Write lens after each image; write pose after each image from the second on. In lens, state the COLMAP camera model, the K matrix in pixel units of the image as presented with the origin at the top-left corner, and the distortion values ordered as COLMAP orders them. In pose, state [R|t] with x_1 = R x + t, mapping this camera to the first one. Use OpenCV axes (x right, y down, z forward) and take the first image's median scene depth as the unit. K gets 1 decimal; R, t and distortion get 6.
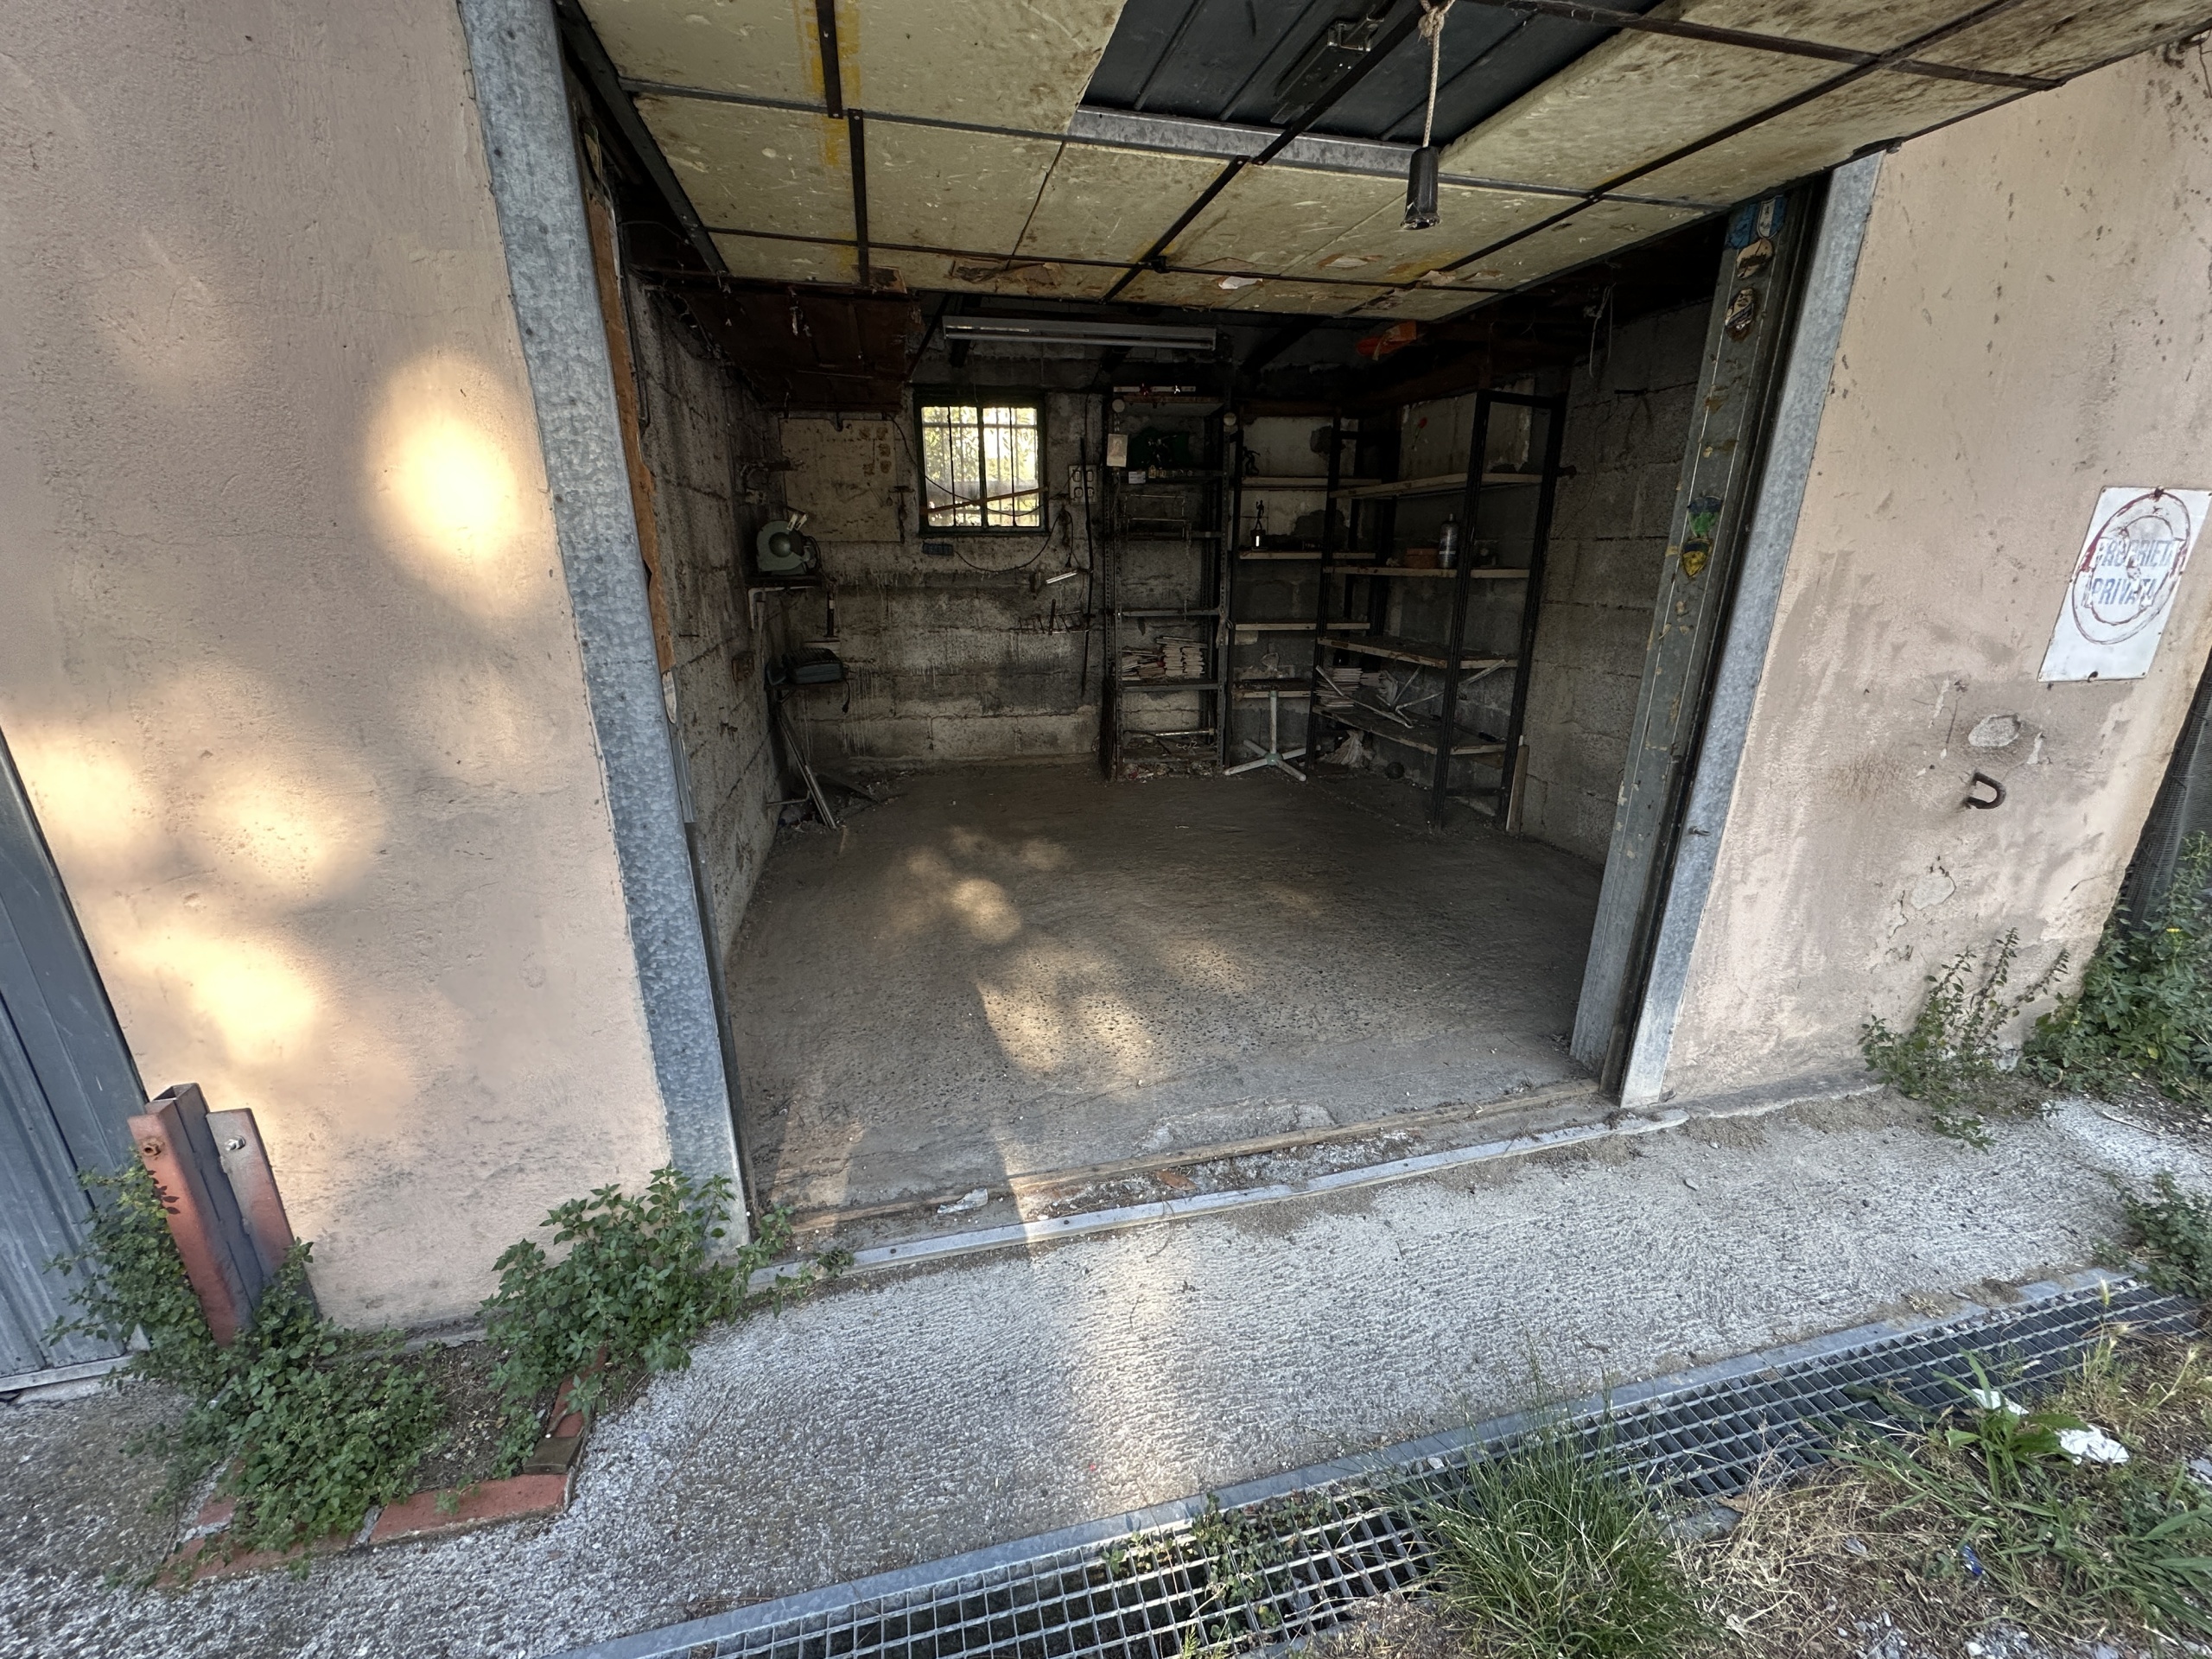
lens RADIAL K [[883.5, 0, 1106.0], [0, 883.5, 829.5], [0, 0, 1]] dist [-0.001655, 0.000277]
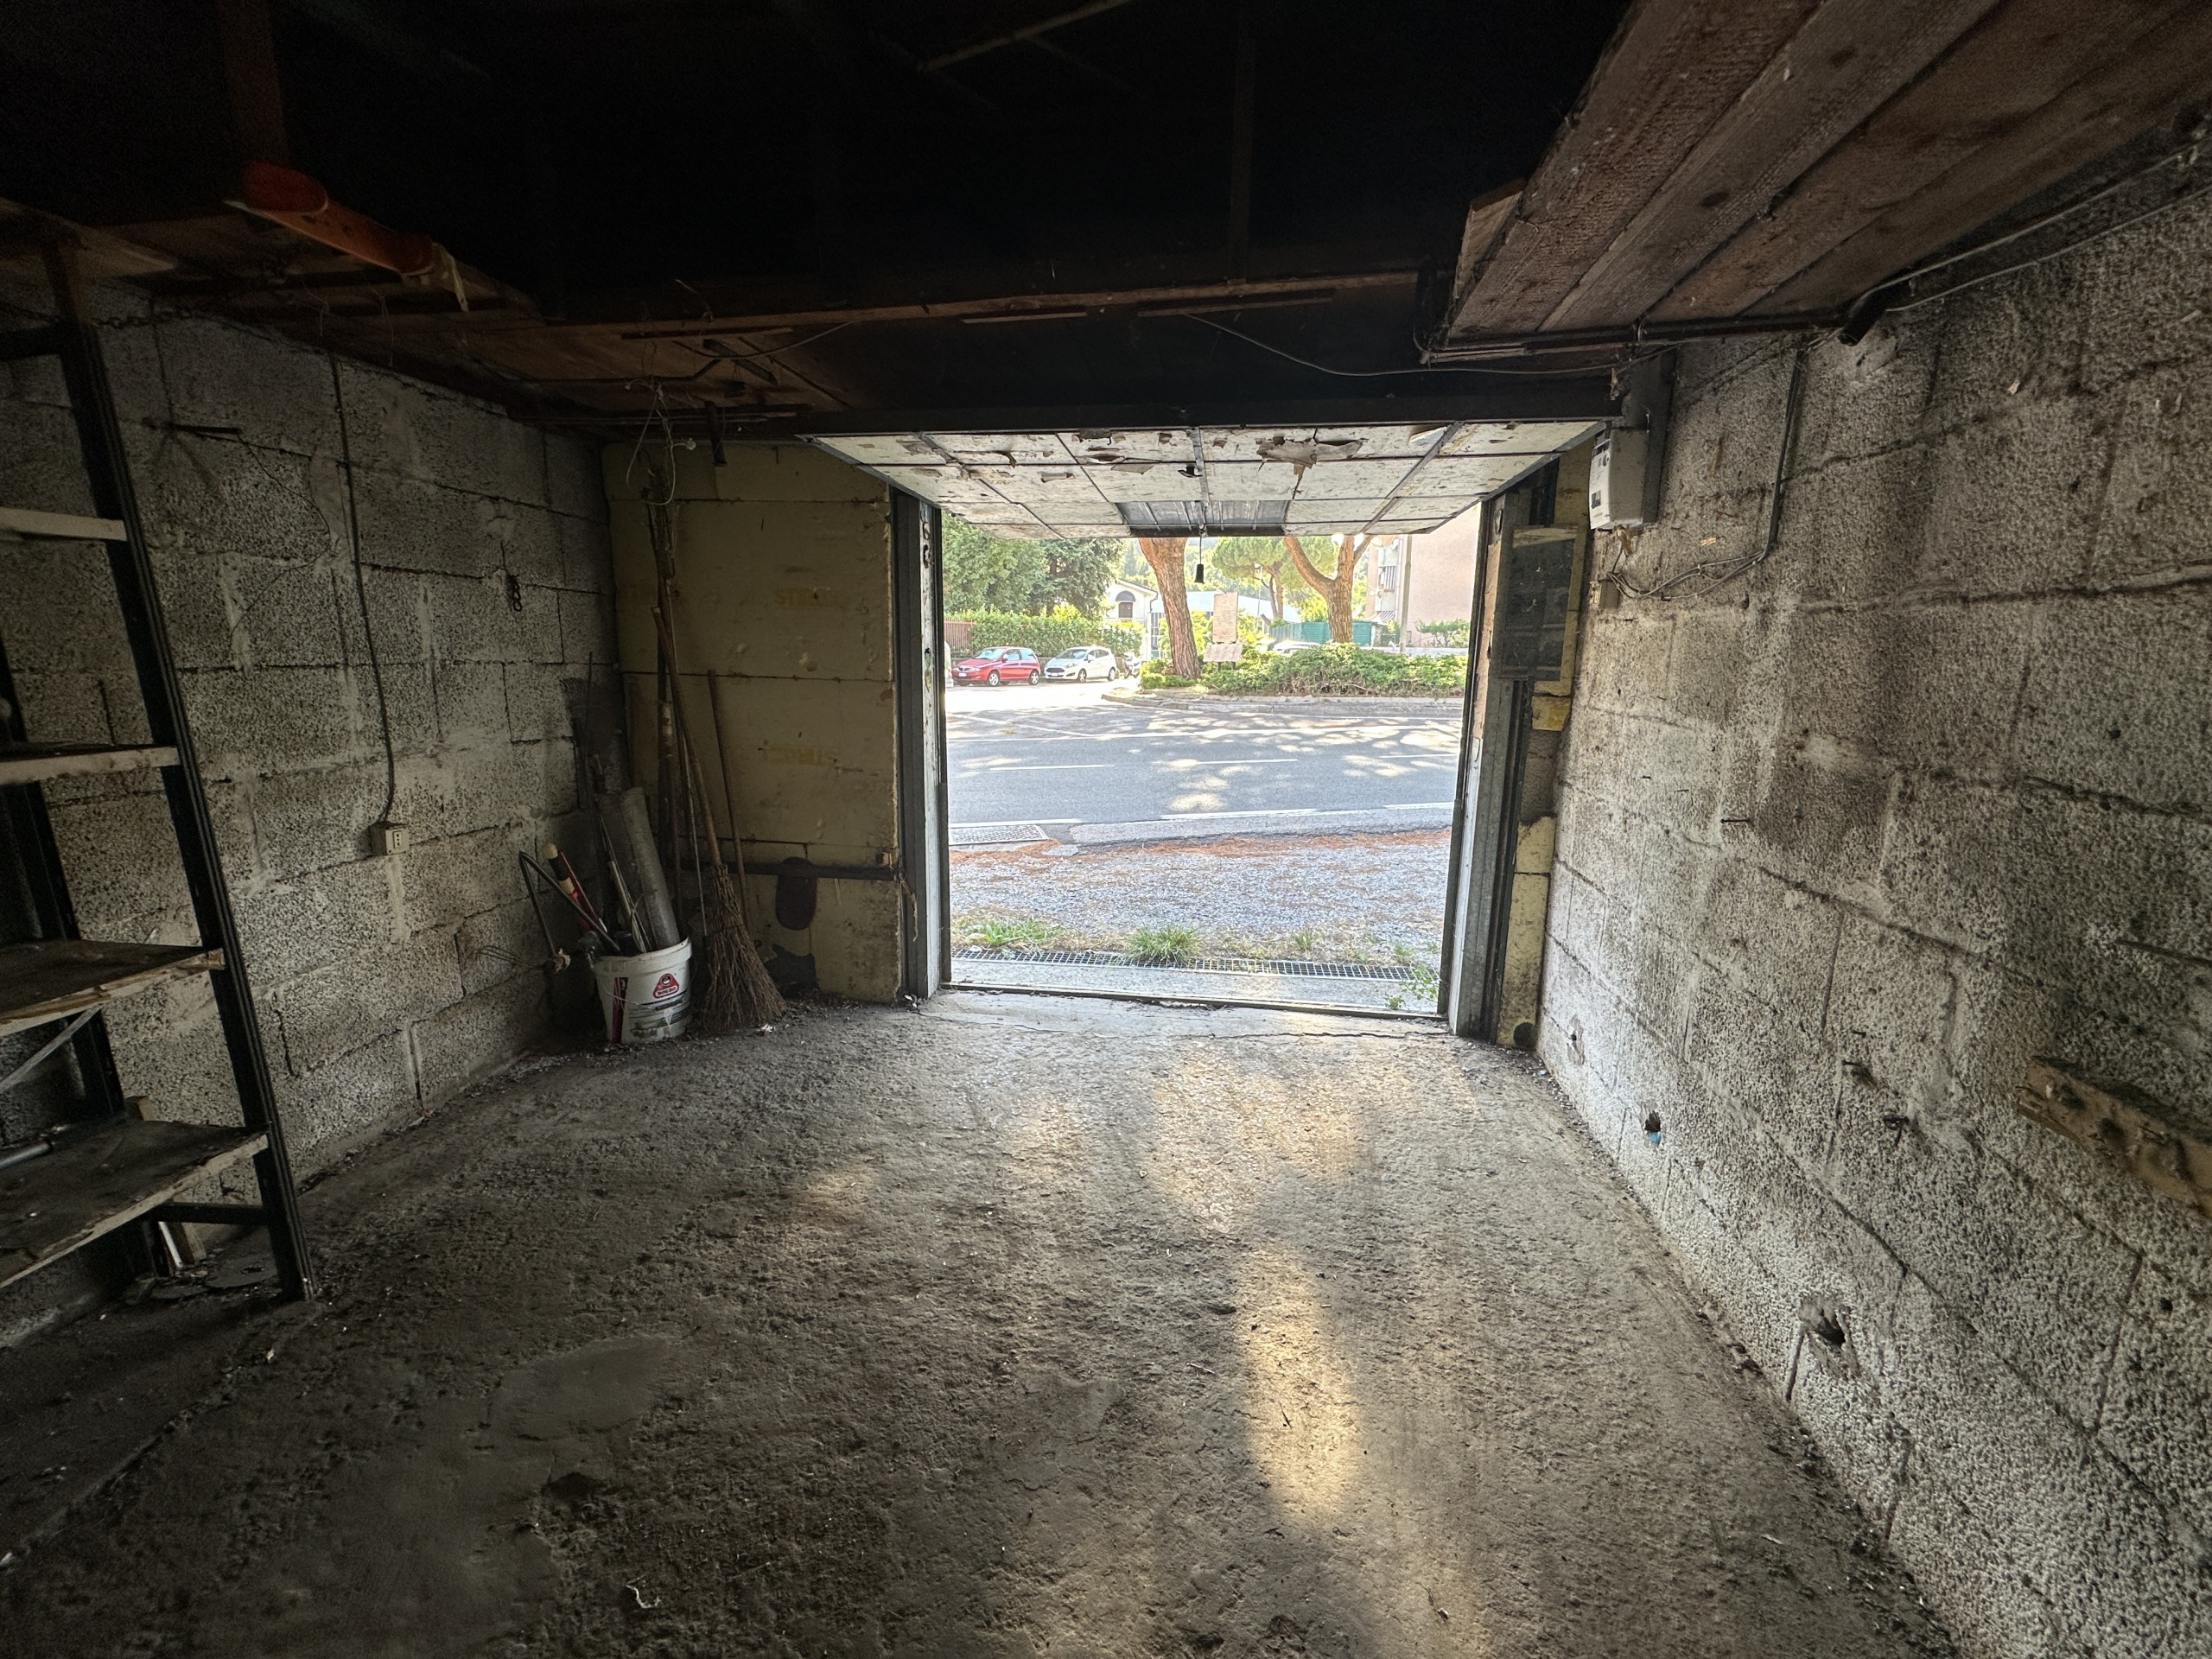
lens RADIAL K [[883.5, 0, 1106.0], [0, 883.5, 829.5], [0, 0, 1]] dist [-0.001655, 0.000277]
pose [[-0.929624, -0.084914, 0.358594, -0.128162], [0.099900, 0.878582, 0.467027, -0.297892], [-0.354711, 0.469982, -0.808268, 0.869039]]
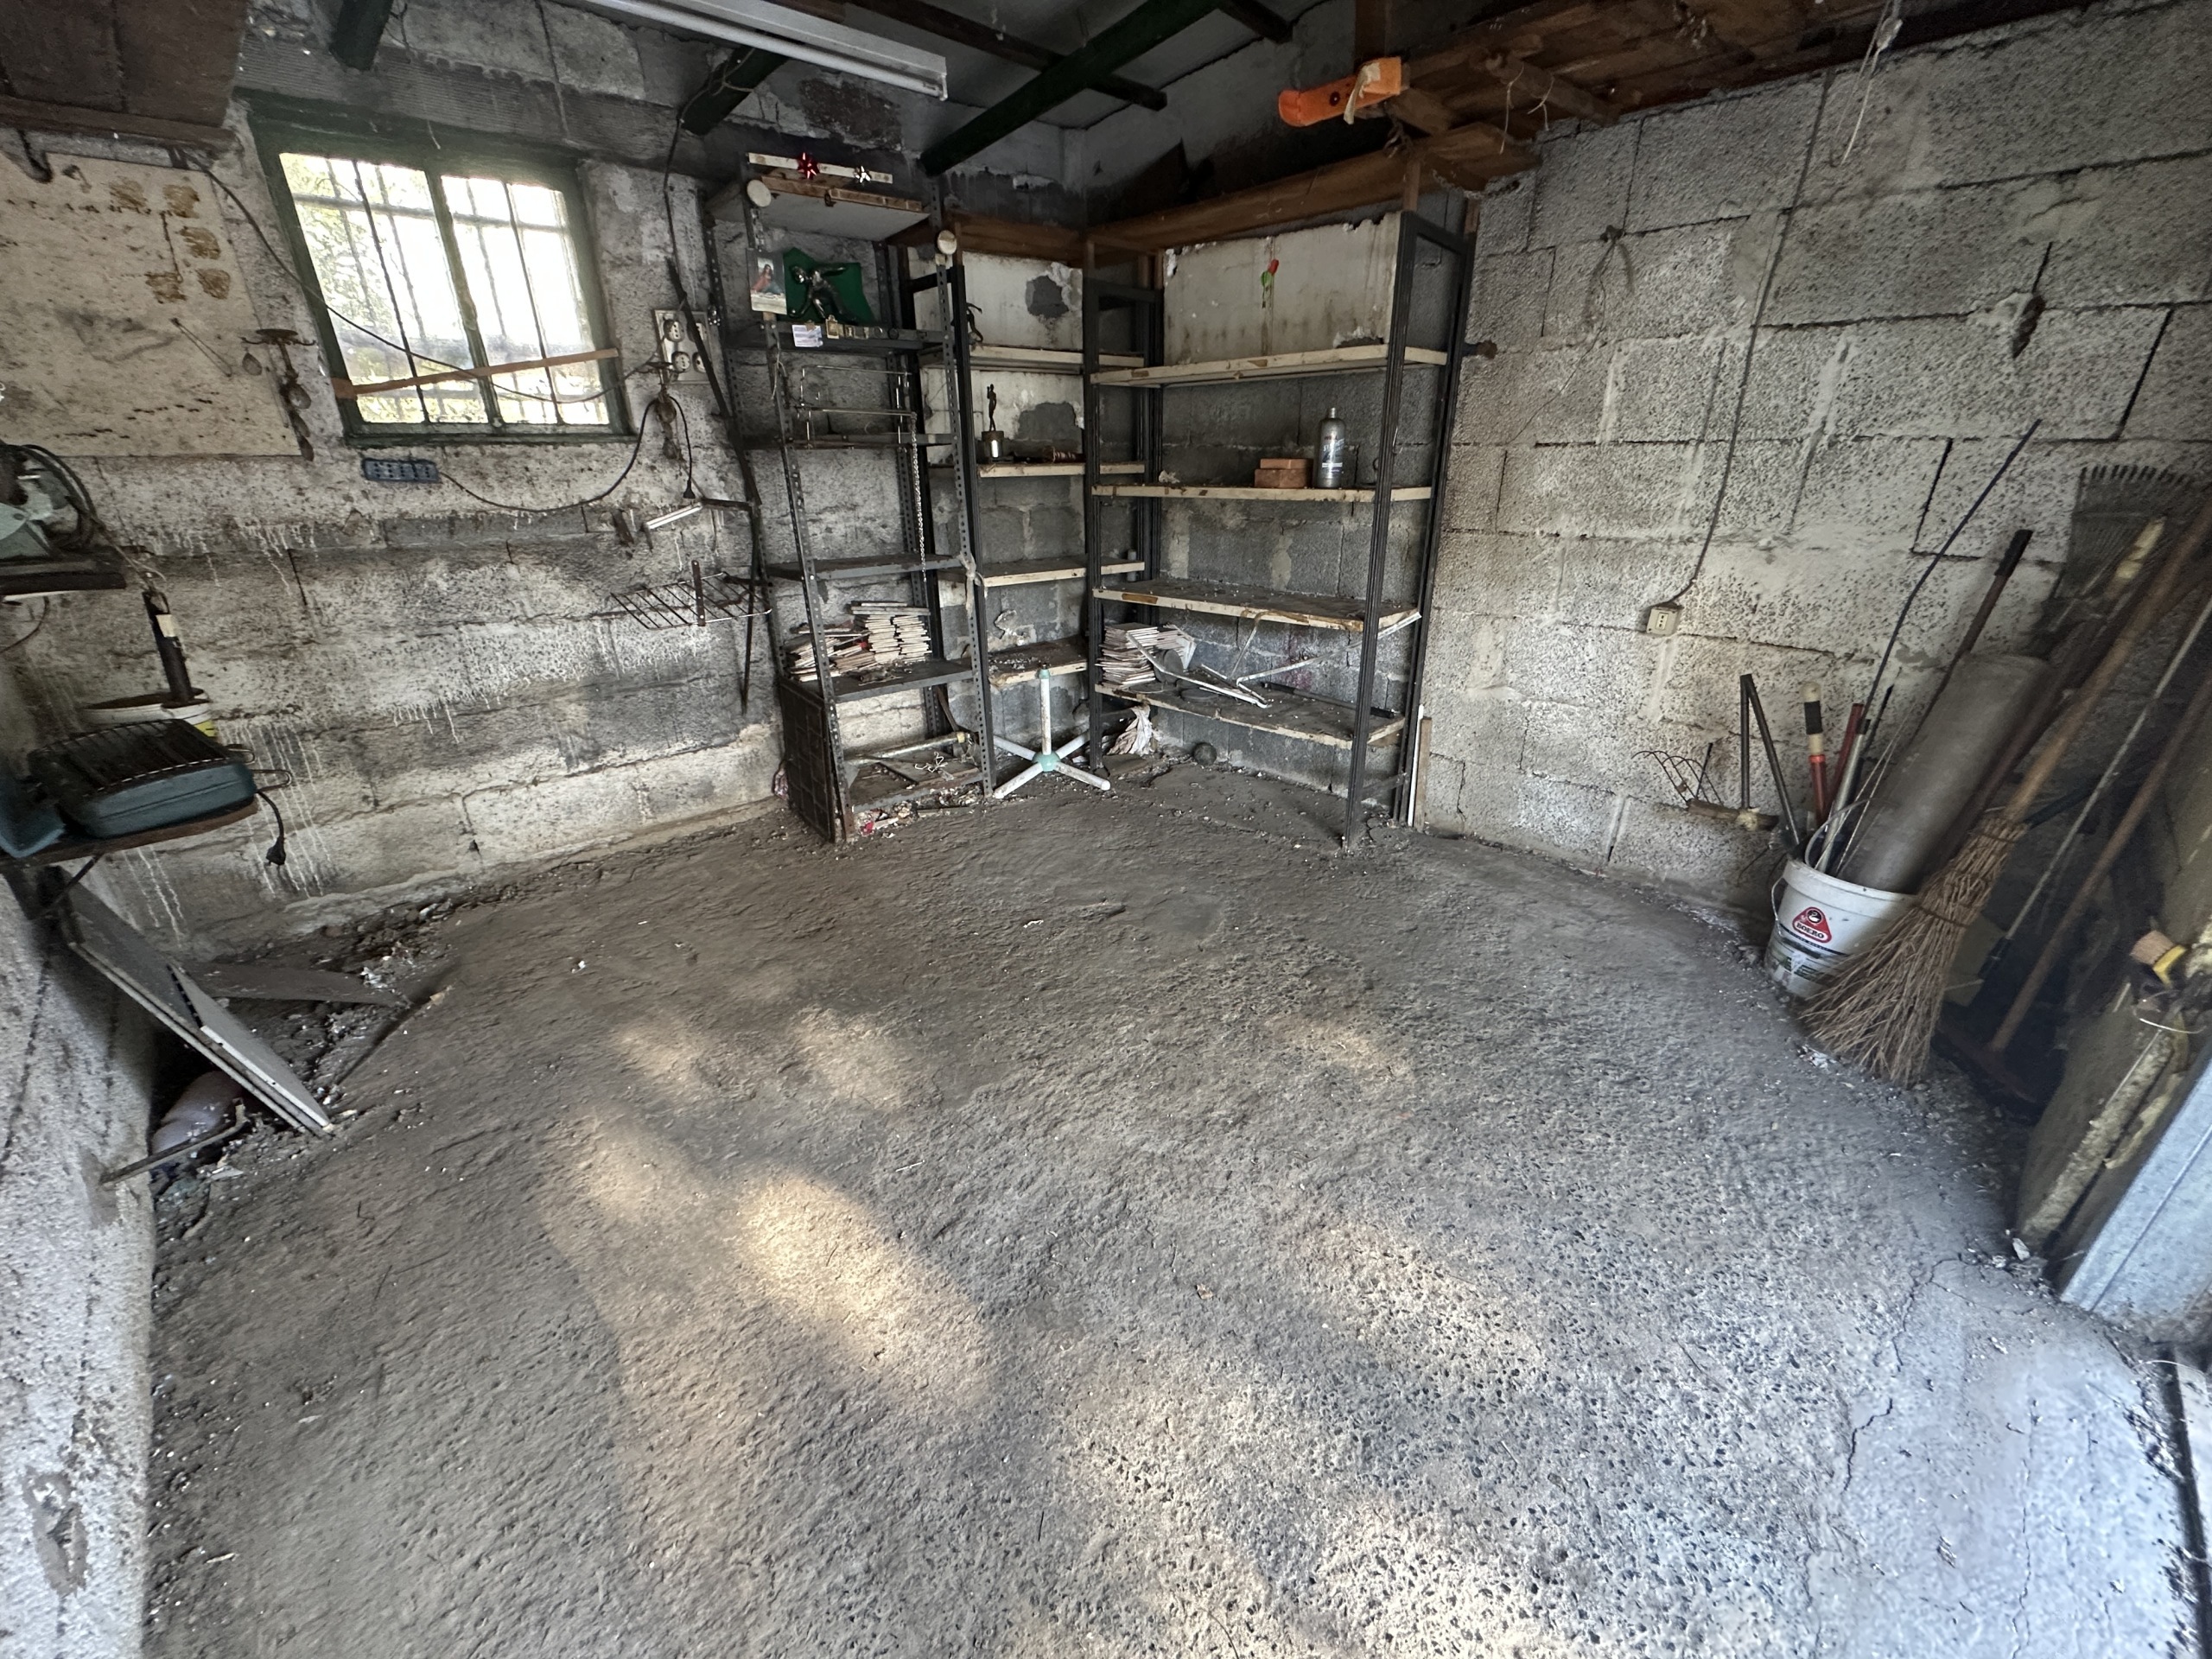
lens RADIAL K [[883.5, 0, 1106.0], [0, 883.5, 829.5], [0, 0, 1]] dist [-0.001655, 0.000277]
pose [[0.855032, -0.211617, 0.473432, -0.128365], [0.165259, 0.976542, 0.138037, -0.122412], [-0.491538, -0.039787, 0.869947, 0.362625]]
